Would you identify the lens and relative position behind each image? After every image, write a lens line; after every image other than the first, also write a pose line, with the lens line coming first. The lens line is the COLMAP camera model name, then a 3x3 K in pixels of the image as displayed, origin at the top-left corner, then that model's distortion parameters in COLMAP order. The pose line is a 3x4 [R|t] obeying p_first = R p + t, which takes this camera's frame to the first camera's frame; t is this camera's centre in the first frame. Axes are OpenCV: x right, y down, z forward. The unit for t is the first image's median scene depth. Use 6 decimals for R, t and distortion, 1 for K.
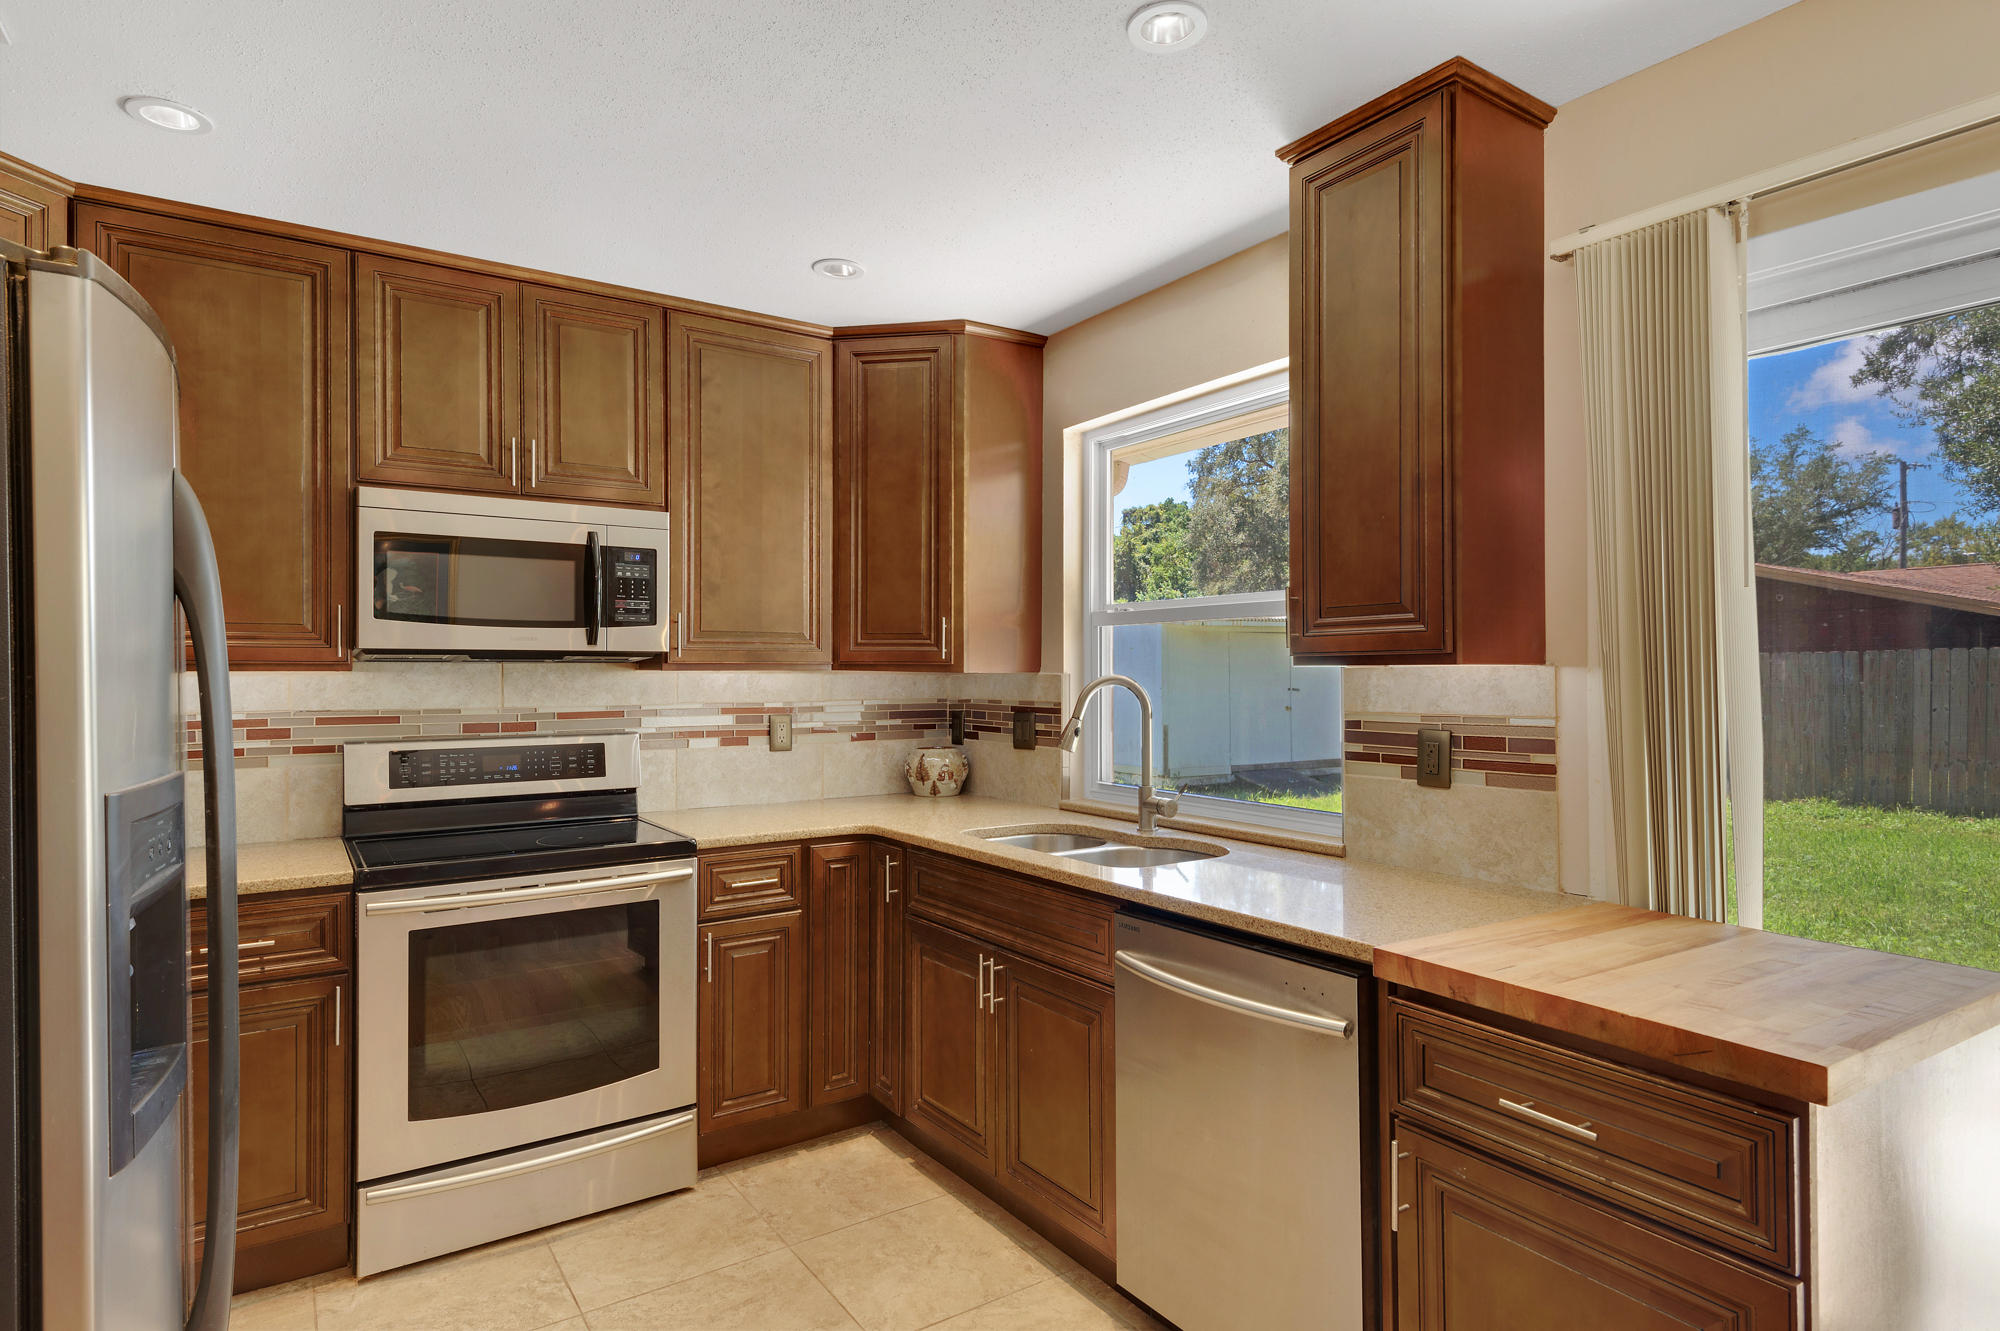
lens RADIAL K [[1076.8, 0, 1015.2], [0, 1076.8, 663.5], [0, 0, 1]] dist [0.035992, -0.027330]
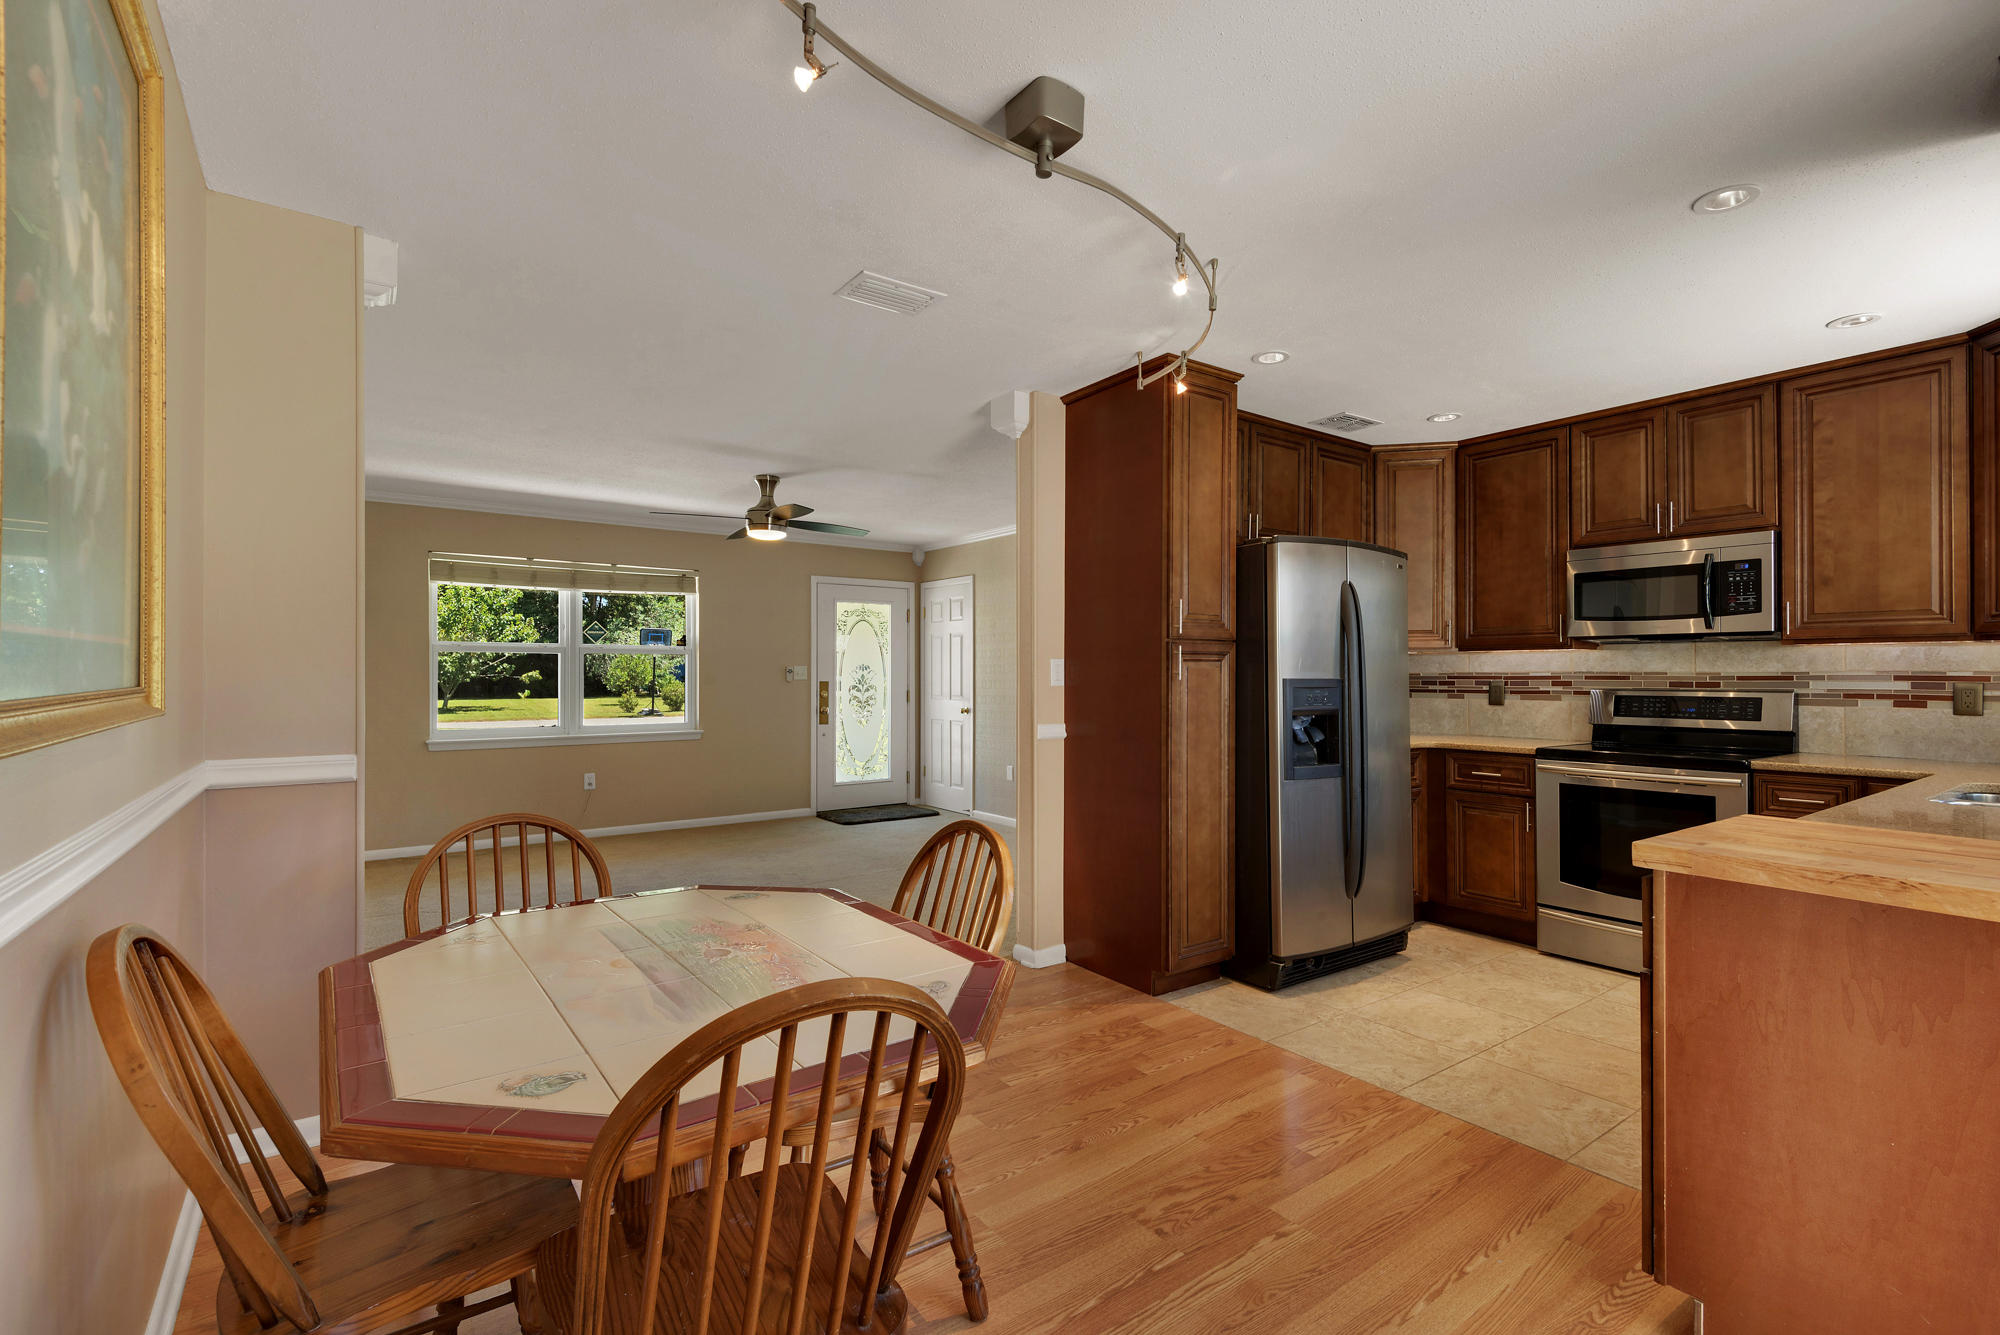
lens RADIAL K [[900.1, 0, 1004.3], [0, 900.1, 704.3], [0, 0, 1]] dist [0.031539, -0.018353]
pose [[0.026620, 0.036238, -0.998989, 0.854414], [0.007563, 0.999307, 0.036451, 0.034324], [0.999617, -0.008525, 0.026328, -0.020426]]
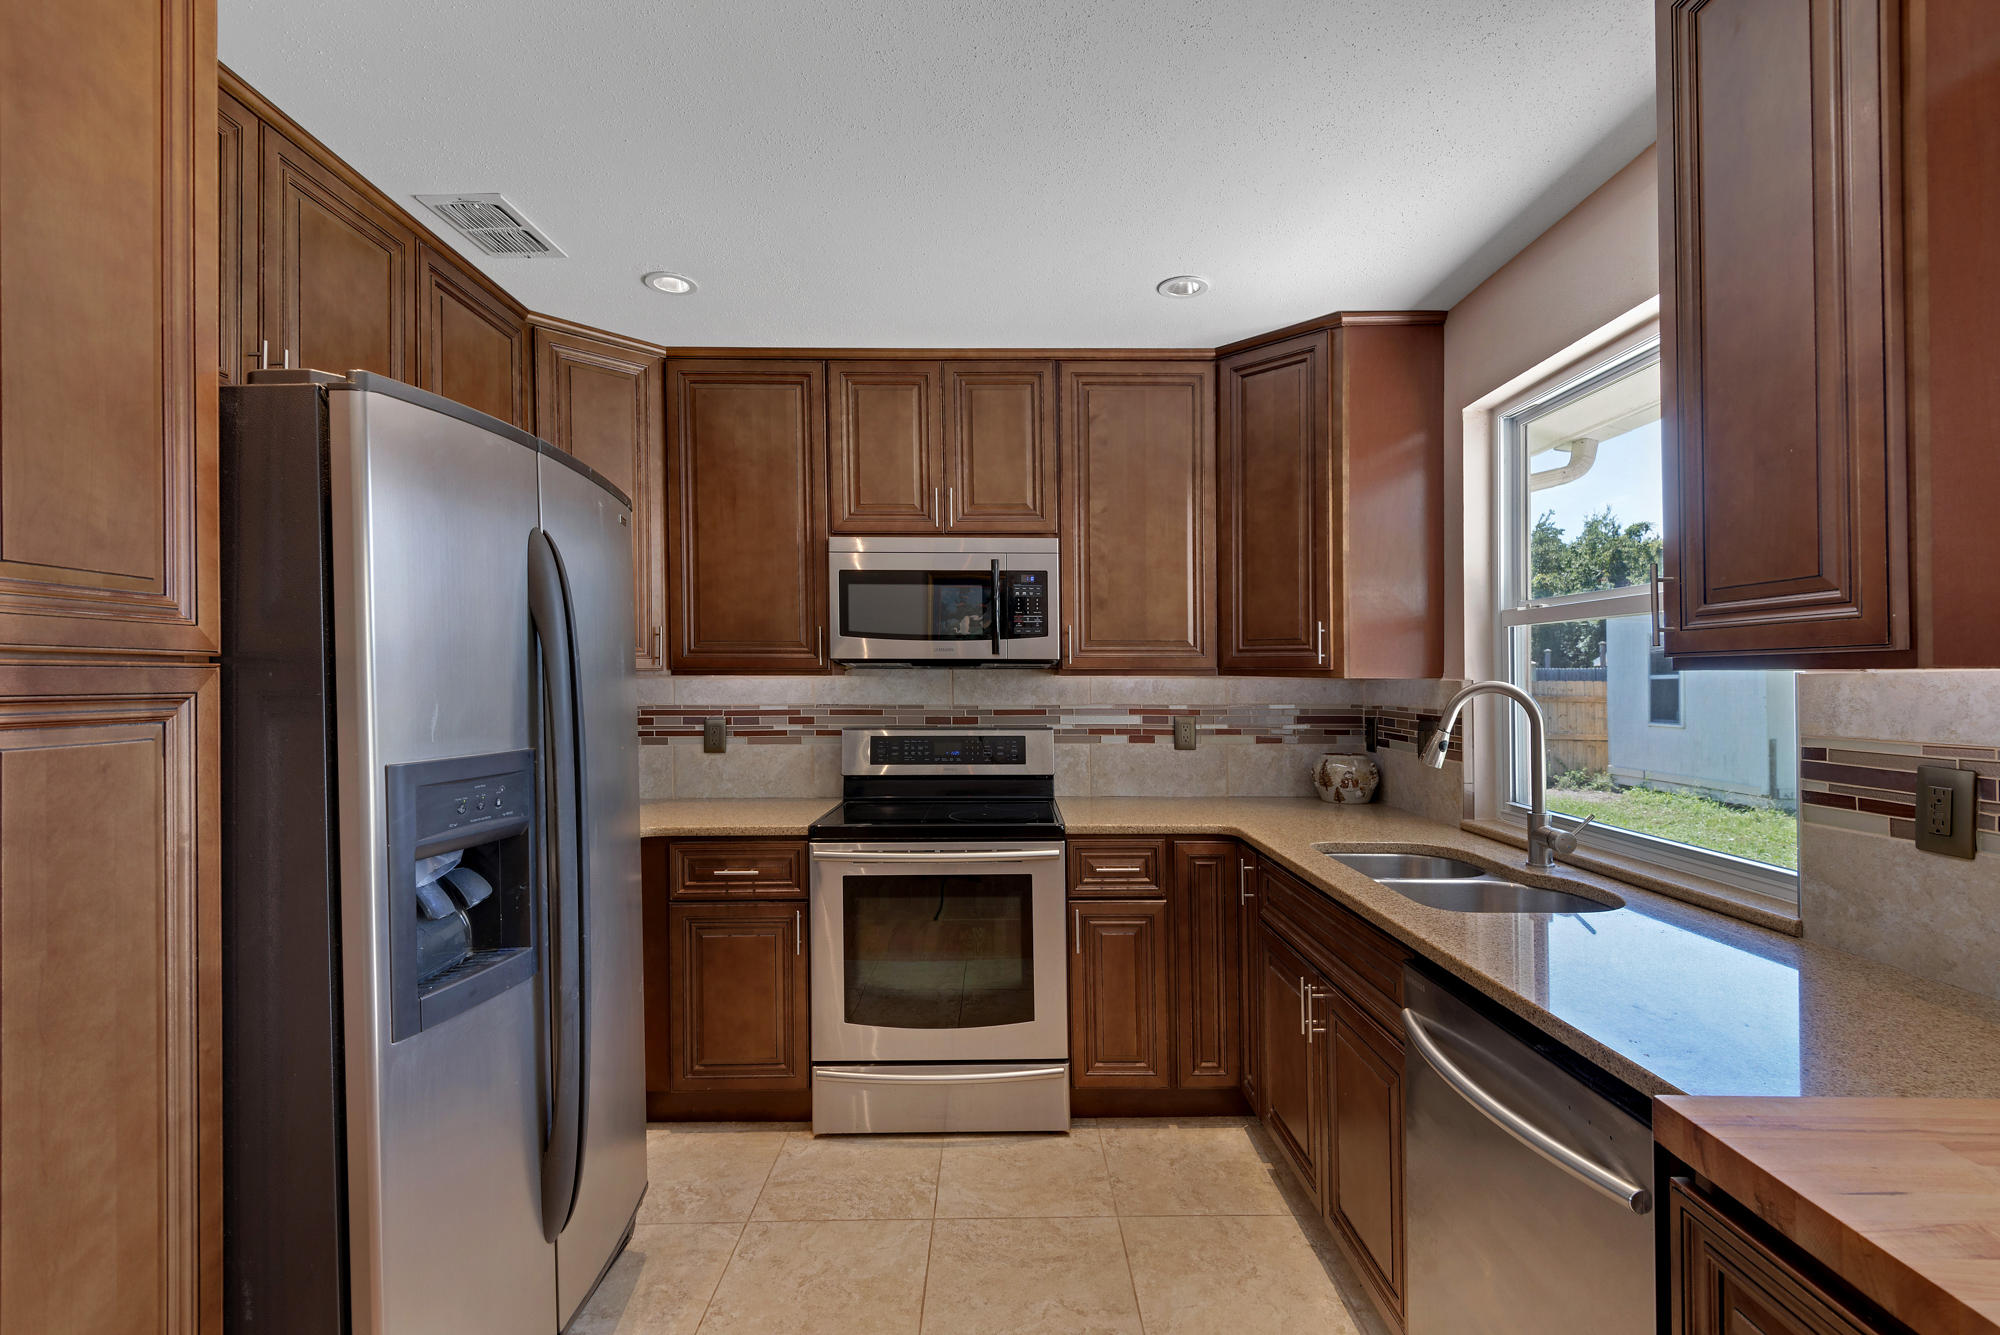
lens RADIAL K [[904.0, 0, 1012.5], [0, 904.0, 674.9], [0, 0, 1]] dist [0.030652, -0.018747]
pose [[0.833489, 0.001225, -0.552535, 0.174846], [0.001946, 0.999985, 0.005151, 0.000656], [0.552533, -0.005368, 0.833474, 0.176791]]
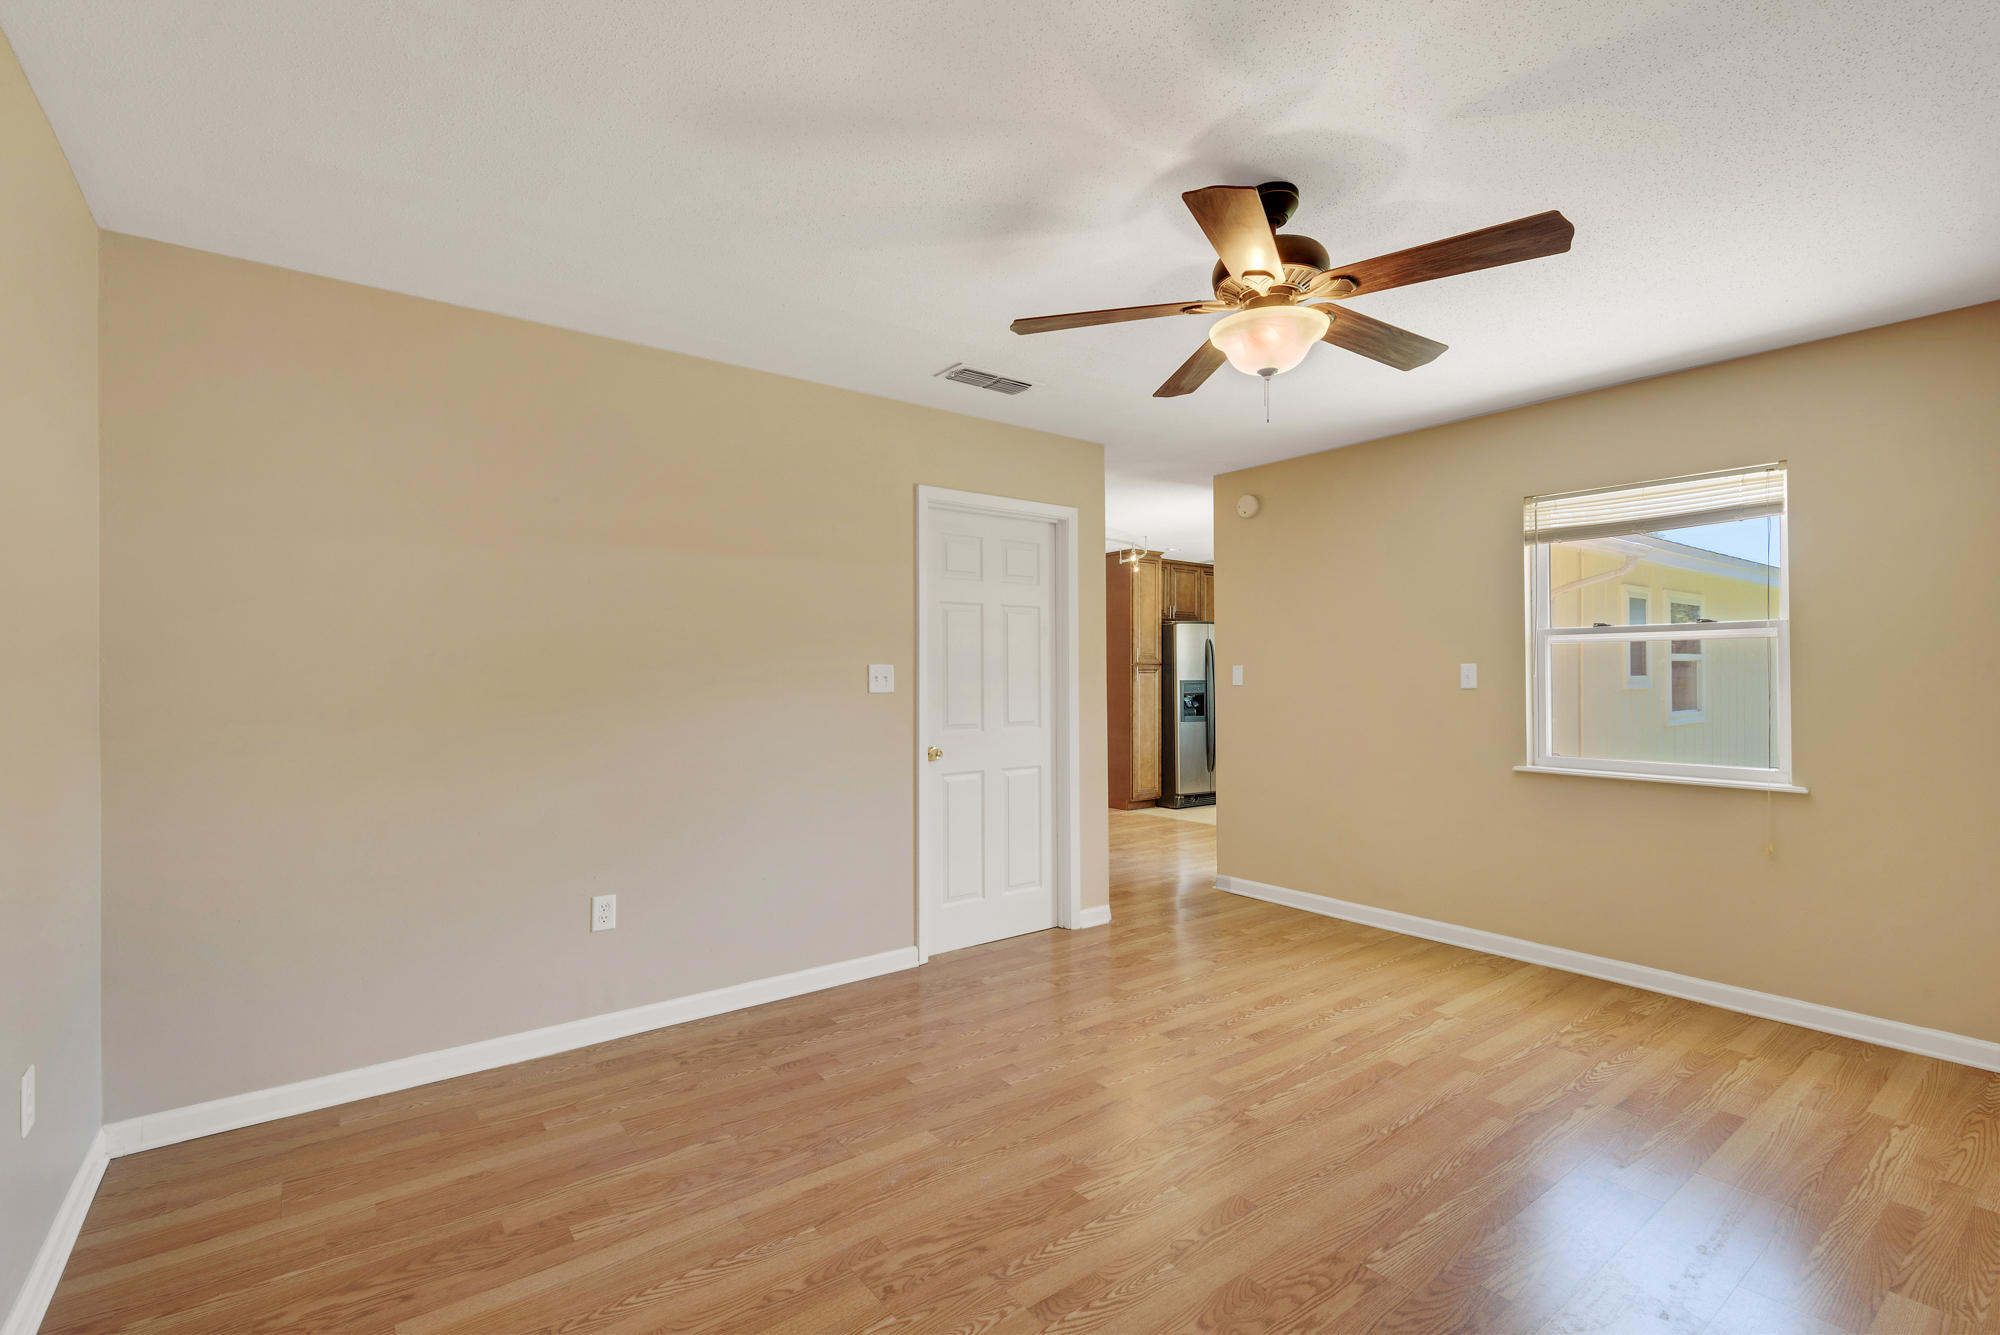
lens RADIAL K [[904.0, 0, 1012.5], [0, 904.0, 674.9], [0, 0, 1]] dist [0.030652, -0.018747]
pose [[0.057441, 0.004155, -0.998340, 2.529518], [0.007499, 0.999961, 0.004593, 0.012738], [0.998321, -0.007750, 0.057407, -0.322079]]
